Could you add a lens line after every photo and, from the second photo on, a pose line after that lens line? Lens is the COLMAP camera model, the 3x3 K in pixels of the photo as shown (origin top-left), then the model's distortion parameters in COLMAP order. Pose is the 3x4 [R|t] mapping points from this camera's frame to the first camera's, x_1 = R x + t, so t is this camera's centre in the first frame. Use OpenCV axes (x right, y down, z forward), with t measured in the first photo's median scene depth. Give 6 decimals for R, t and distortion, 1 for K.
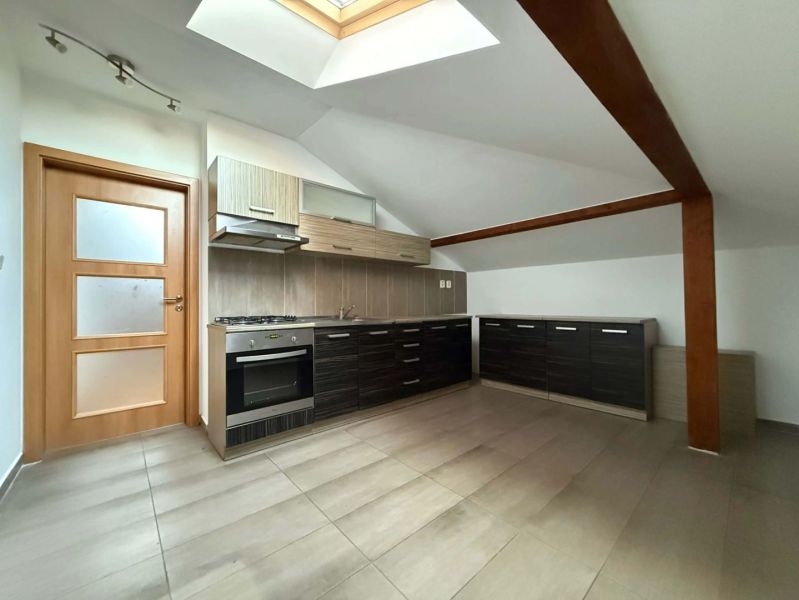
lens RADIAL K [[318.3, 0, 398.1], [0, 318.3, 300.8], [0, 0, 1]] dist [0.000181, -0.000156]
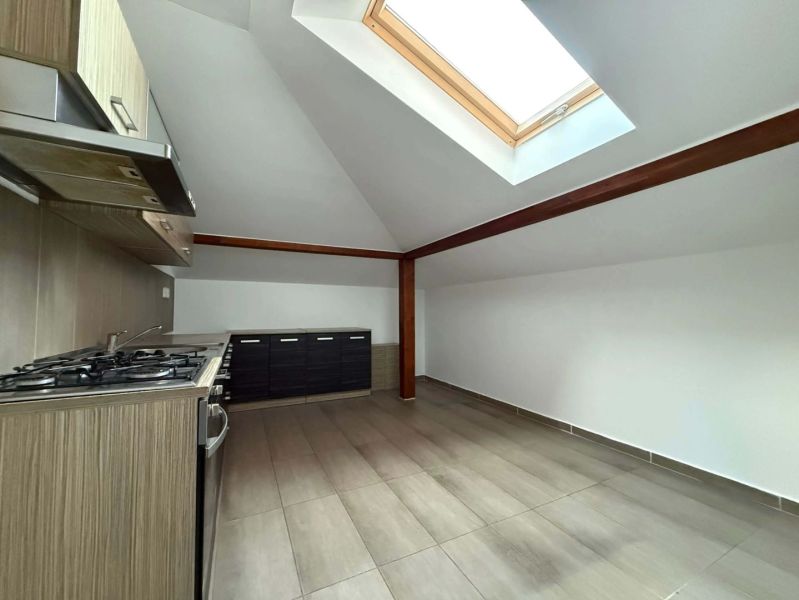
lens RADIAL K [[318.3, 0, 398.1], [0, 318.3, 300.8], [0, 0, 1]] dist [0.000181, -0.000156]
pose [[0.261787, 0.043161, 0.964160, -0.906618], [-0.006362, 0.999055, -0.042996, -0.010895], [-0.965105, 0.005122, 0.261814, 0.637545]]
